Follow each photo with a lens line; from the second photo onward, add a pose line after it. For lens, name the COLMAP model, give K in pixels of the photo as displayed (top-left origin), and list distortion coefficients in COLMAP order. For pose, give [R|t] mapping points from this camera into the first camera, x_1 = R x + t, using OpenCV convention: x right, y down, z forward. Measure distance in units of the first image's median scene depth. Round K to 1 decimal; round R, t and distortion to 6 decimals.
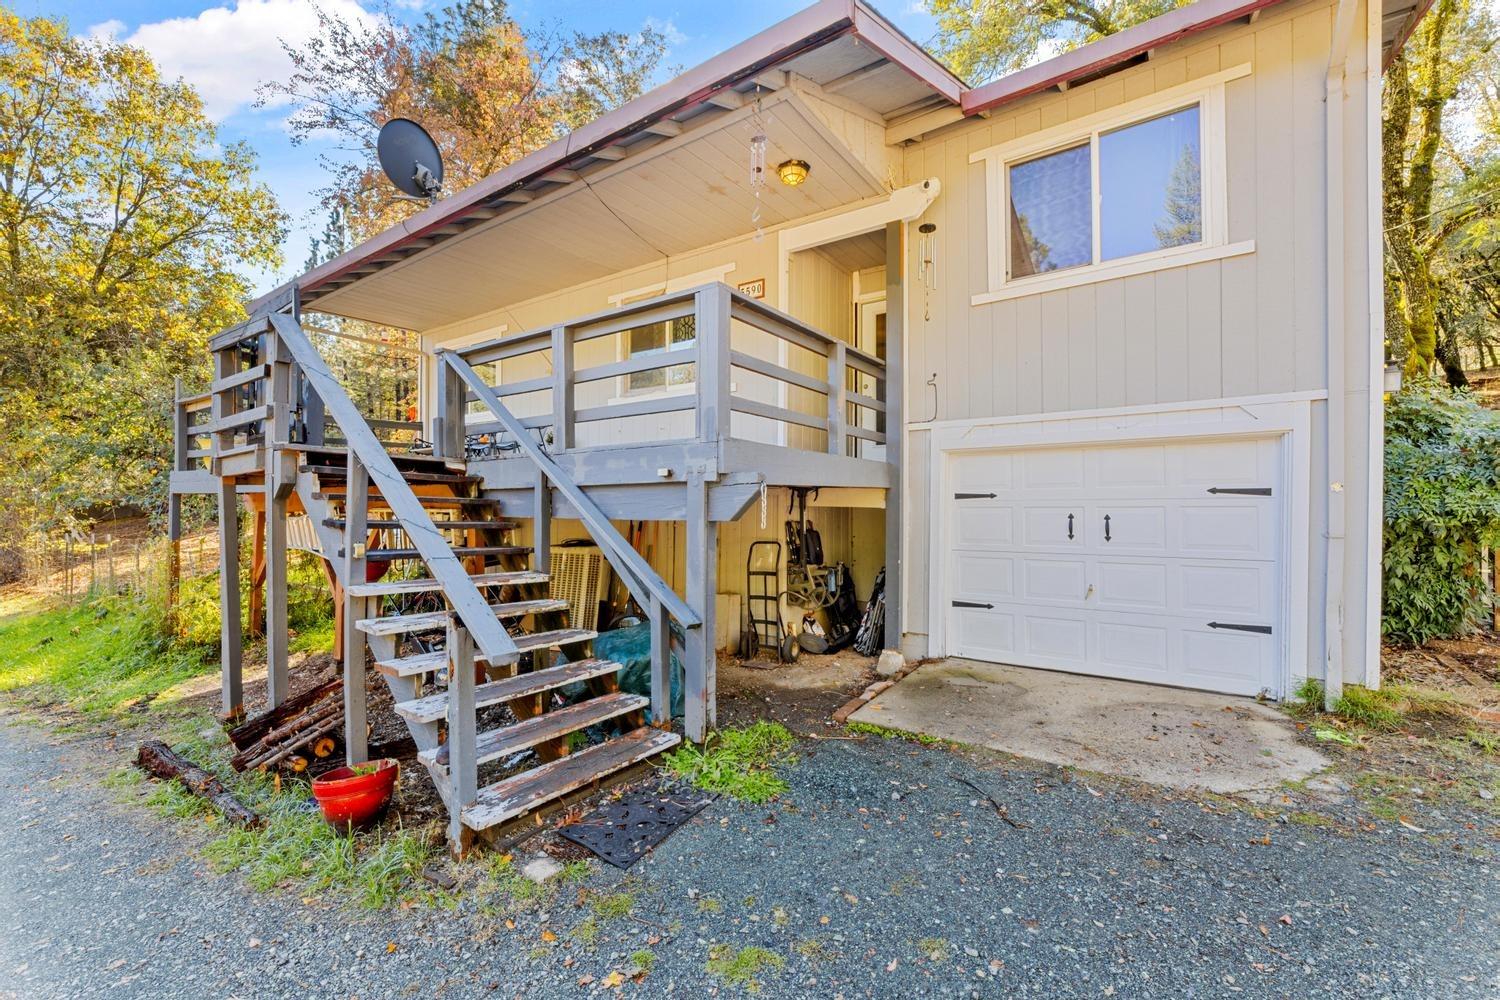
lens RADIAL K [[631.4, 0, 751.8], [0, 631.4, 504.4], [0, 0, 1]] dist [0.000837, 0.000030]
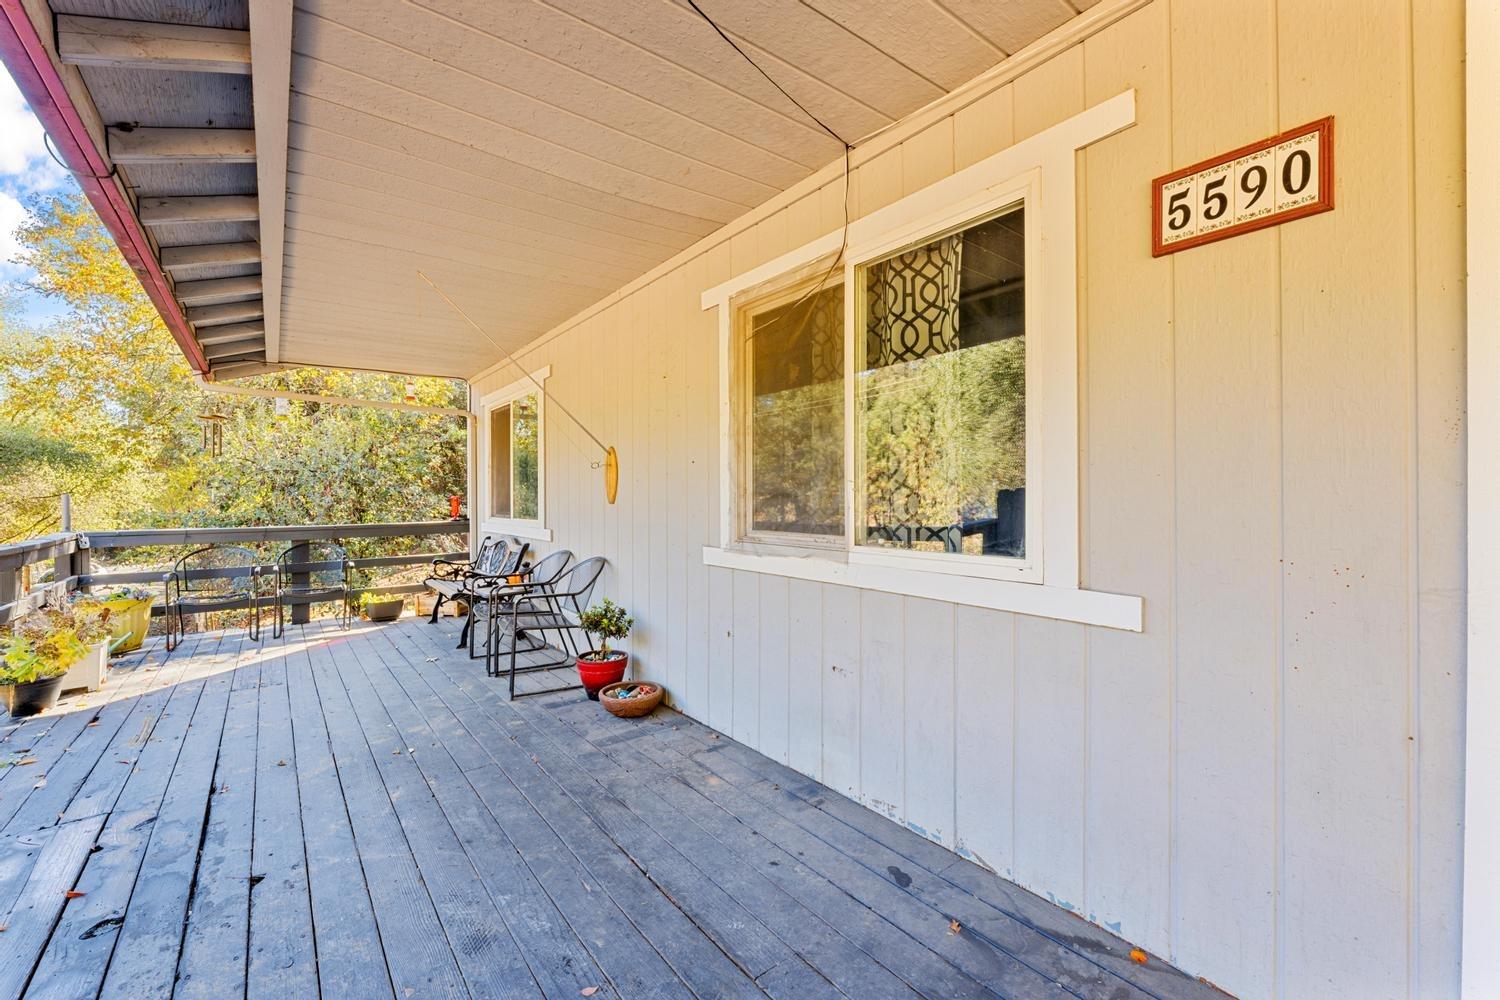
lens RADIAL K [[631.4, 0, 748.6], [0, 631.4, 500.2], [0, 0, 1]] dist [0.000837, 0.000030]
pose [[0.952170, -0.000517, -0.305568, -0.092728], [0.001501, 0.999994, 0.002986, -0.233320], [0.305565, -0.003302, 0.952166, 0.739586]]
